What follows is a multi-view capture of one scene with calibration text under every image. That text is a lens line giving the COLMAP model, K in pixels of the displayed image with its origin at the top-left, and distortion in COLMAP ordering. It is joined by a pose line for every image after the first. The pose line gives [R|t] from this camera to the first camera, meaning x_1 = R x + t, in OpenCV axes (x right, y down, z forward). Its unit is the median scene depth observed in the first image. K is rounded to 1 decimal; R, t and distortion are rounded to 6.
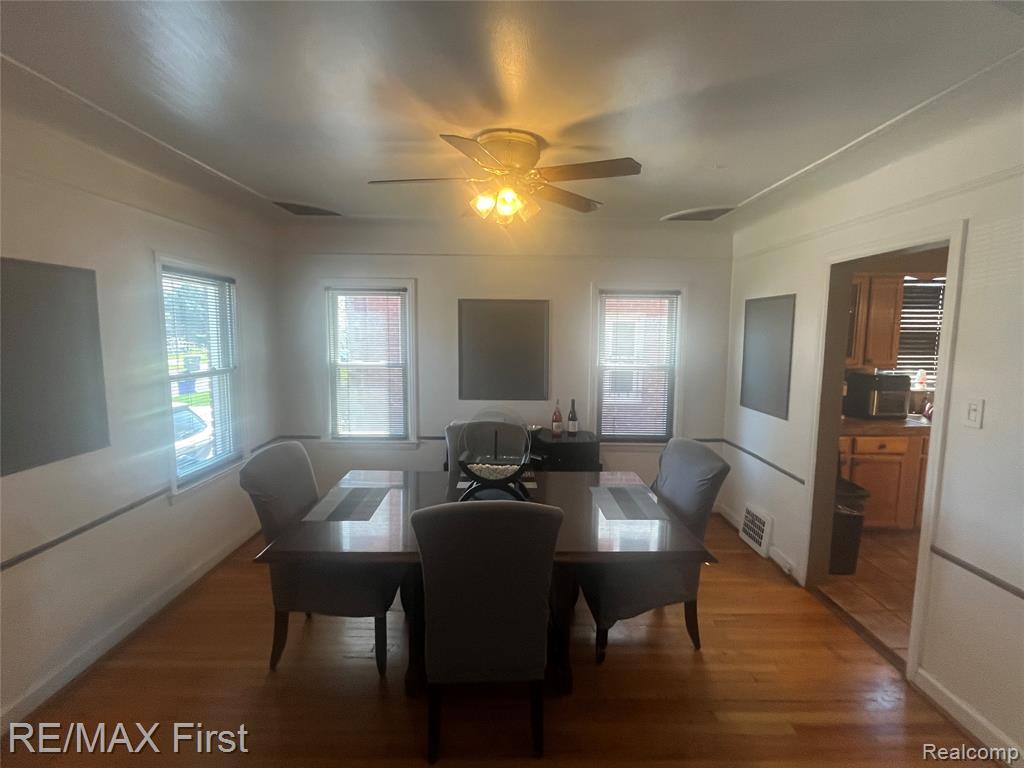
lens RADIAL K [[458.7, 0, 526.7], [0, 458.7, 380.7], [0, 0, 1]] dist [0.000930, 0.000165]
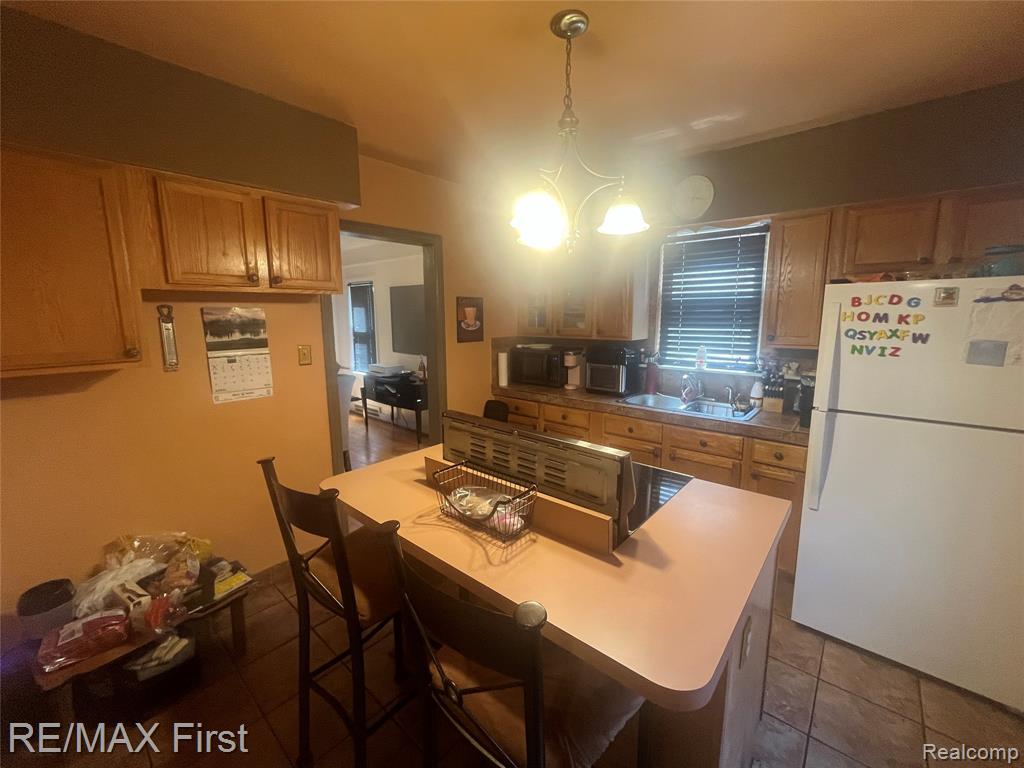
lens RADIAL K [[412.9, 0, 512.4], [0, 412.9, 381.0], [0, 0, 1]] dist [-0.006149, 0.000065]
pose [[0.735738, 0.099742, -0.669881, 1.276794], [-0.060965, 0.994834, 0.081168, -0.000068], [0.674516, -0.018879, 0.738018, 0.263575]]
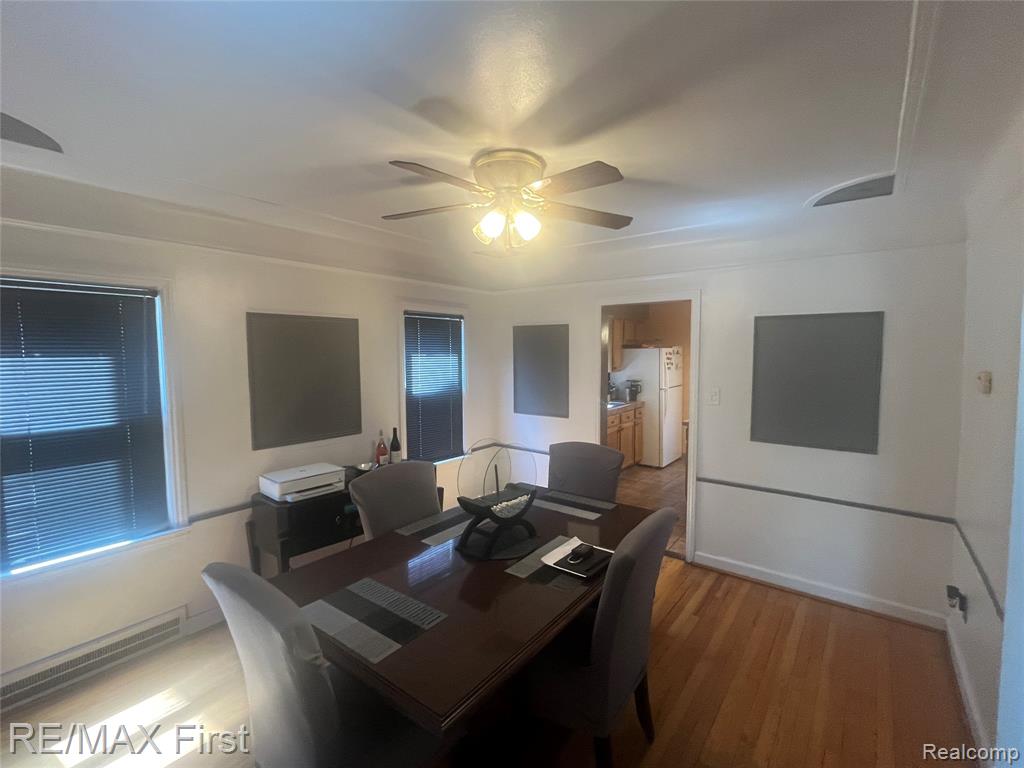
lens RADIAL K [[458.7, 0, 526.7], [0, 458.7, 380.7], [0, 0, 1]] dist [0.000930, 0.000165]
pose [[0.620304, -0.061713, 0.781930, -0.474589], [0.087505, 0.996122, 0.009200, -0.040105], [-0.779465, 0.062716, 0.623299, 0.236117]]
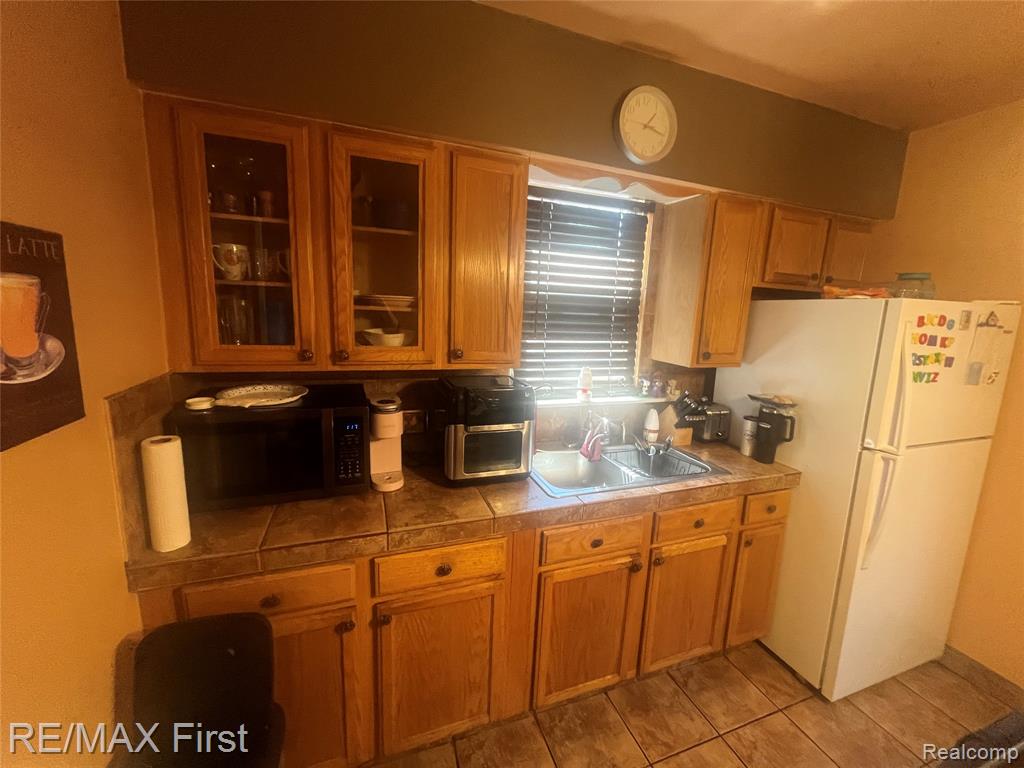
lens RADIAL K [[412.9, 0, 512.4], [0, 412.9, 381.0], [0, 0, 1]] dist [-0.006149, 0.000065]
pose [[0.947896, -0.022743, 0.317768, 0.713617], [-0.002223, 0.996952, 0.077983, -0.051263], [-0.318573, -0.074626, 0.944956, 0.644119]]
